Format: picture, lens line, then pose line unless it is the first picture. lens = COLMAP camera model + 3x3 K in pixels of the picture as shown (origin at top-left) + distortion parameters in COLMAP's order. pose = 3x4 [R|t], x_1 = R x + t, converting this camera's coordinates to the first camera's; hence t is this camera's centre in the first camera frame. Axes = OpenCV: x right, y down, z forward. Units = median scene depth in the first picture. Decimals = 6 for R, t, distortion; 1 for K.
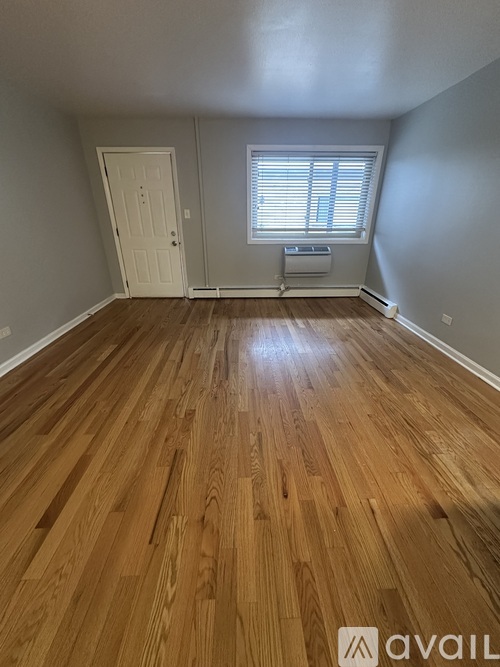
lens RADIAL K [[265.5, 0, 250.0], [0, 265.5, 333.5], [0, 0, 1]] dist [-0.000885, 0.000024]
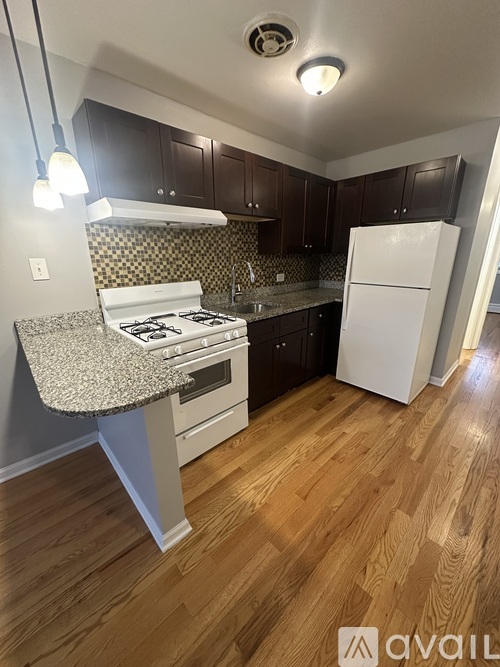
lens RADIAL K [[265.5, 0, 250.0], [0, 265.5, 333.5], [0, 0, 1]] dist [-0.000885, 0.000024]
pose [[-0.661547, -0.216097, 0.718093, -0.002646], [0.317928, 0.786441, 0.529558, -0.085782], [-0.679174, 0.578630, -0.451565, 0.132577]]
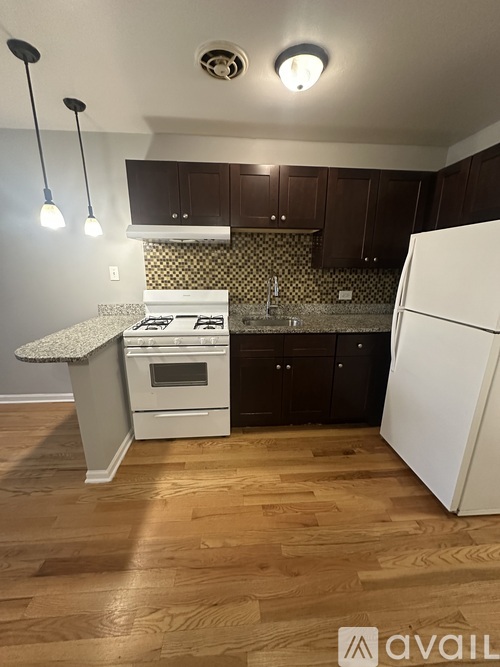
lens RADIAL K [[265.5, 0, 250.0], [0, 265.5, 333.5], [0, 0, 1]] dist [-0.000885, 0.000024]
pose [[-0.037680, -0.252164, 0.966951, -0.145129], [0.406976, 0.879881, 0.245317, 0.067425], [-0.912661, 0.402769, 0.069471, -0.203739]]
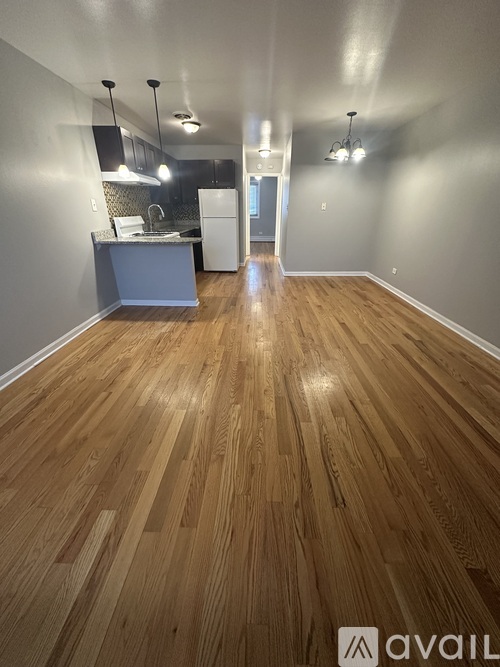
lens RADIAL K [[265.5, 0, 250.0], [0, 265.5, 333.5], [0, 0, 1]] dist [-0.000885, 0.000024]
pose [[-0.997568, -0.028415, 0.063643, -0.011851], [0.030183, 0.646939, 0.761944, -0.436010], [-0.062824, 0.762012, -0.644508, 0.990471]]
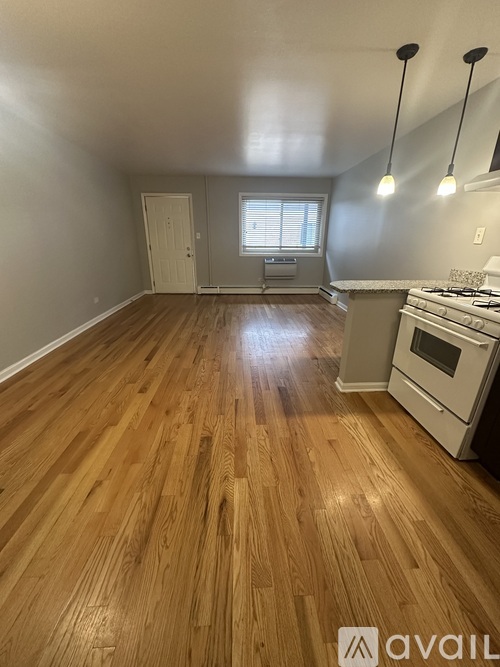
lens RADIAL K [[265.5, 0, 250.0], [0, 265.5, 333.5], [0, 0, 1]] dist [-0.000885, 0.000024]
pose [[0.999921, 0.003979, 0.011939, 0.039661], [-0.003031, 0.996921, -0.078348, 0.233741], [-0.012214, 0.078305, 0.996855, -0.489899]]
